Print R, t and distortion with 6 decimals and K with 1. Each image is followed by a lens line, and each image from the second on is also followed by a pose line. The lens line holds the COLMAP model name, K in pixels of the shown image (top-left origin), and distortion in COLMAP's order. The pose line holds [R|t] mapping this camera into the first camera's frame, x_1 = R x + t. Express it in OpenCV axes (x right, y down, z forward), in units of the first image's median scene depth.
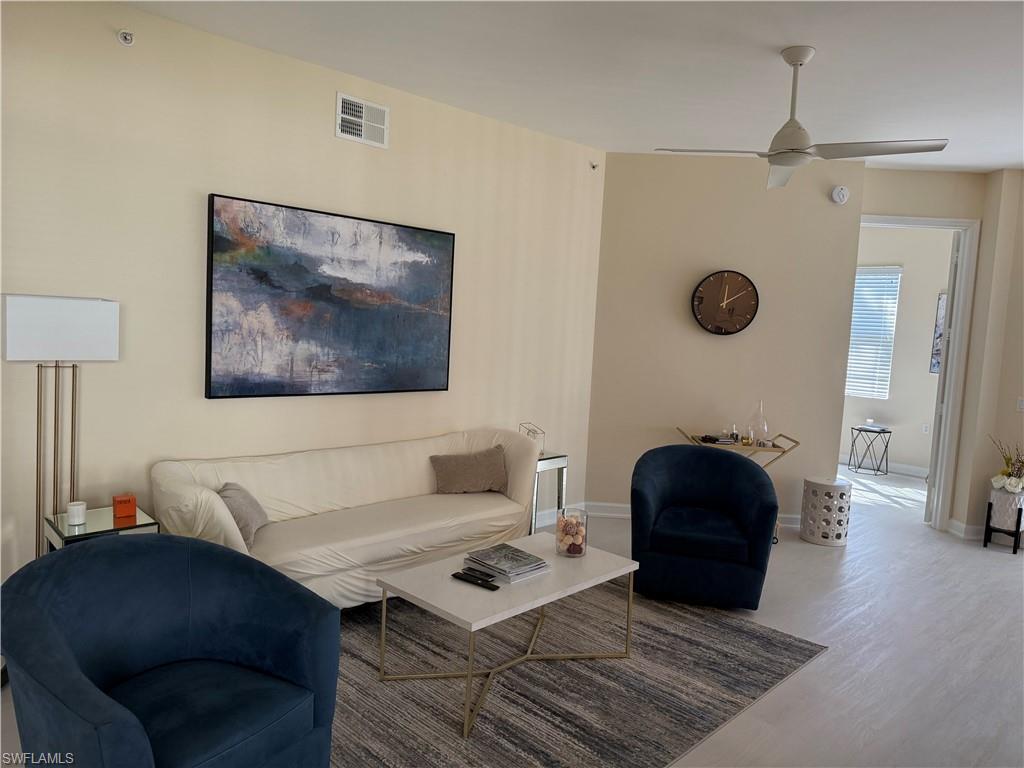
lens RADIAL K [[711.1, 0, 512.0], [0, 711.1, 384.0], [0, 0, 1]] dist [0.043103, -0.001016]
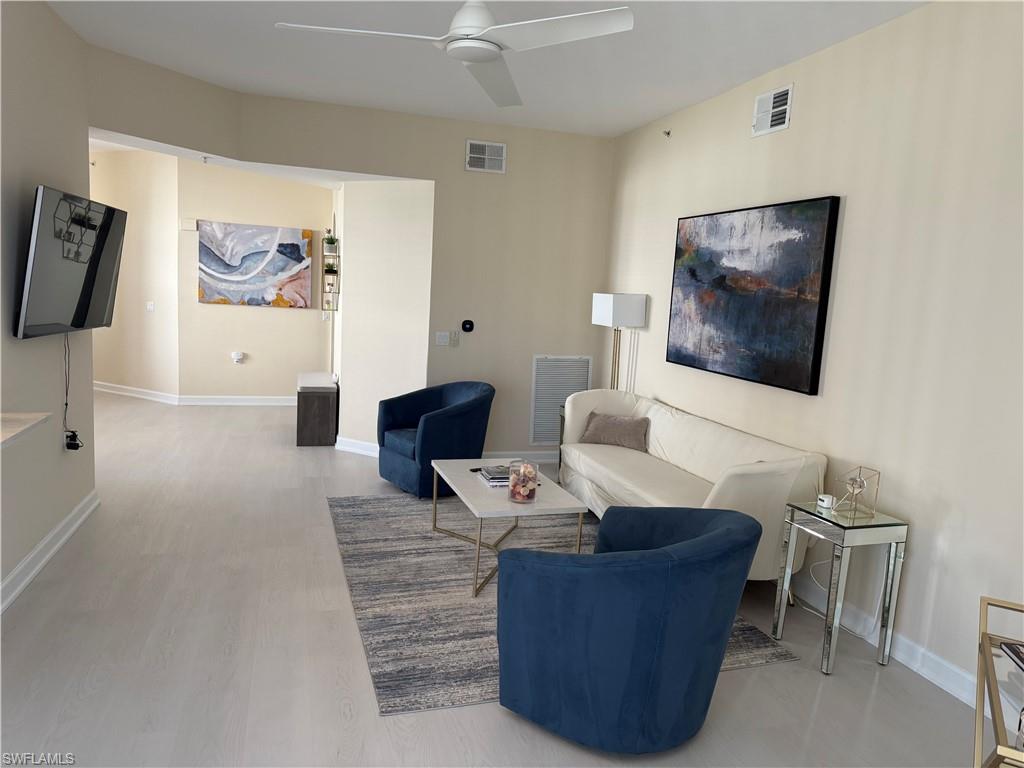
lens RADIAL K [[711.1, 0, 512.0], [0, 711.1, 384.0], [0, 0, 1]] dist [0.043103, -0.001016]
pose [[-0.444196, 0.039240, -0.895070, 0.901318], [-0.160128, 0.979477, 0.122407, -0.054925], [0.881504, 0.197699, -0.428796, 1.217421]]
